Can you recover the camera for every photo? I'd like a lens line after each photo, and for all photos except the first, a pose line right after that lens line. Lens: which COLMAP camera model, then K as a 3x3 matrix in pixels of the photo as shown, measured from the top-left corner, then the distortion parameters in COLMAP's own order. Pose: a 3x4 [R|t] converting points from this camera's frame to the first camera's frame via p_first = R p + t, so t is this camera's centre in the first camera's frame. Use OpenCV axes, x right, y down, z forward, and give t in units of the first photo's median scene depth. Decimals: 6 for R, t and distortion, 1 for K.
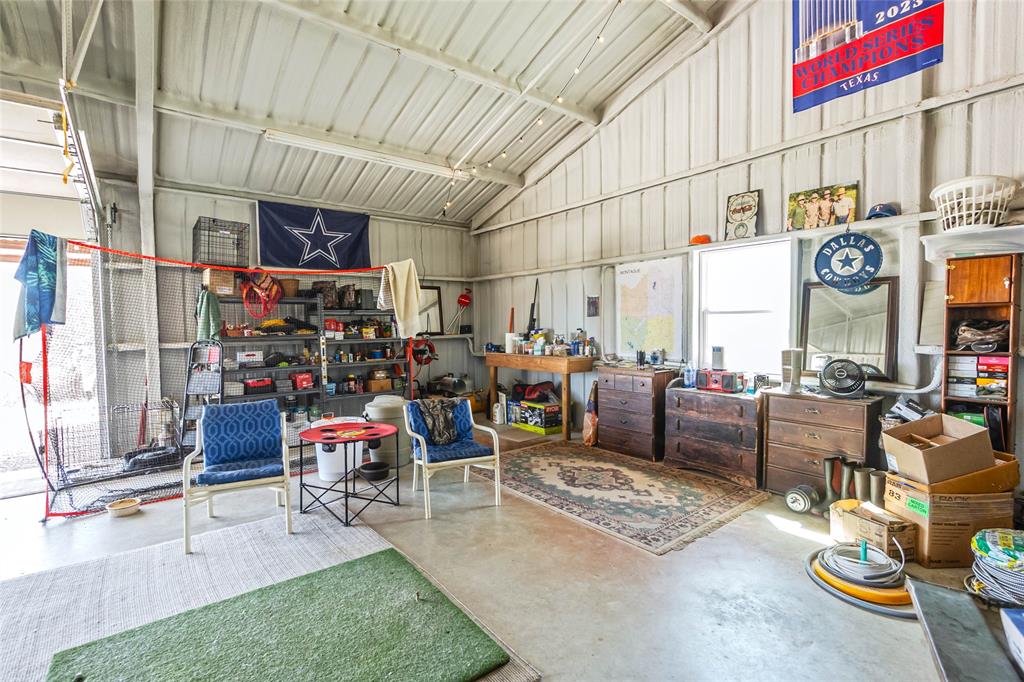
lens RADIAL K [[472.5, 0, 514.3], [0, 472.5, 340.1], [0, 0, 1]] dist [-0.002166, -0.000355]
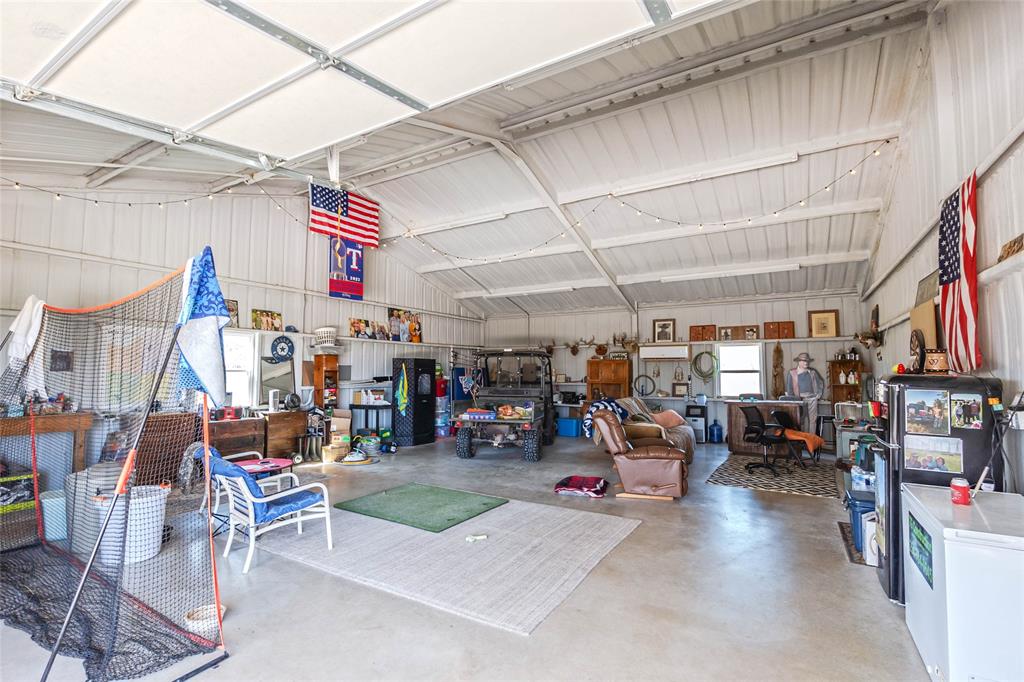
lens RADIAL K [[472.5, 0, 514.3], [0, 472.5, 340.1], [0, 0, 1]] dist [-0.002166, -0.000355]
pose [[-0.350918, 0.067032, 0.934004, -1.674965], [0.031701, 0.997713, -0.059694, -0.042406], [-0.935870, 0.008661, -0.352240, 0.745750]]
